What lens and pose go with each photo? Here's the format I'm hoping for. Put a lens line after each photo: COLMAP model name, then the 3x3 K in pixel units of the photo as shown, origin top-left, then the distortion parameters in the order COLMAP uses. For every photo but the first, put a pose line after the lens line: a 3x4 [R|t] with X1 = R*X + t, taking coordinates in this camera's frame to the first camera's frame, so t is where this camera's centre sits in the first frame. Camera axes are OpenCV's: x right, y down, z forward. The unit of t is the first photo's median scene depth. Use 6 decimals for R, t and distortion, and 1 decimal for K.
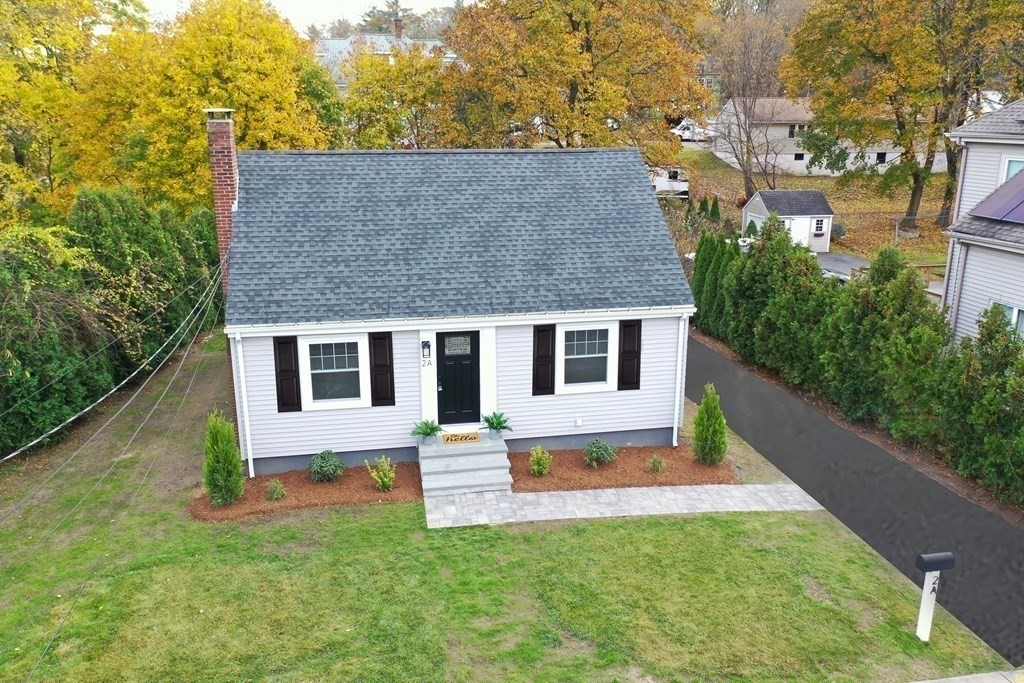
lens RADIAL K [[812.8, 0, 511.7], [0, 812.8, 340.1], [0, 0, 1]] dist [0.002795, -0.005377]
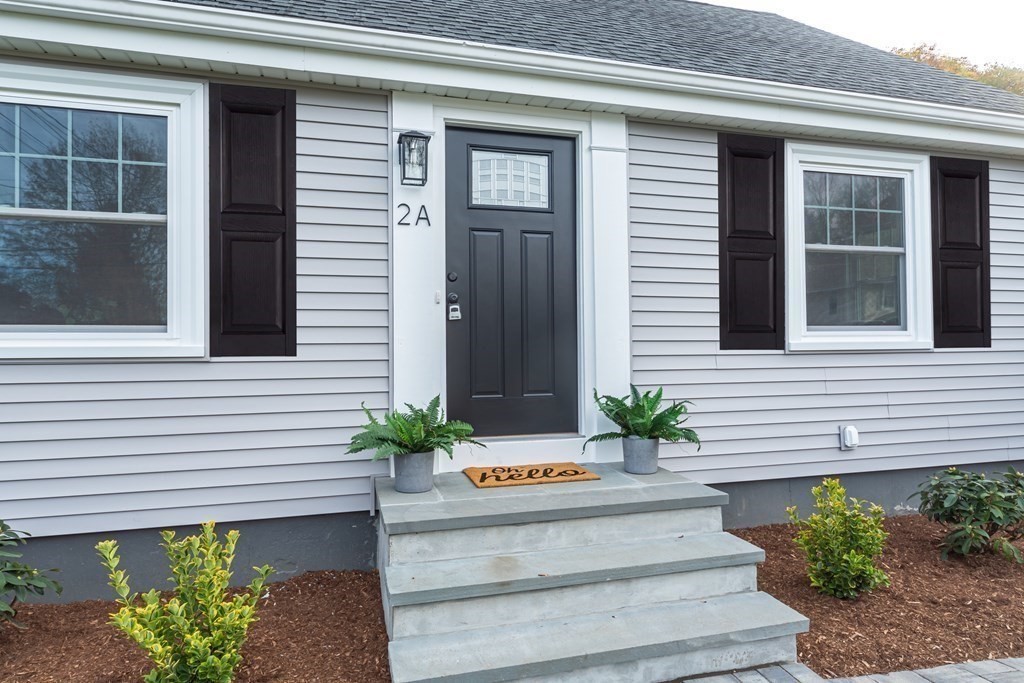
lens RADIAL K [[634.4, 0, 515.7], [0, 634.4, 345.3], [0, 0, 1]] dist [0.001045, -0.000176]
pose [[0.994826, -0.000851, 0.101590, -0.090068], [0.028220, 0.962926, -0.268286, 0.137889], [-0.097595, 0.269764, 0.957968, 0.779686]]
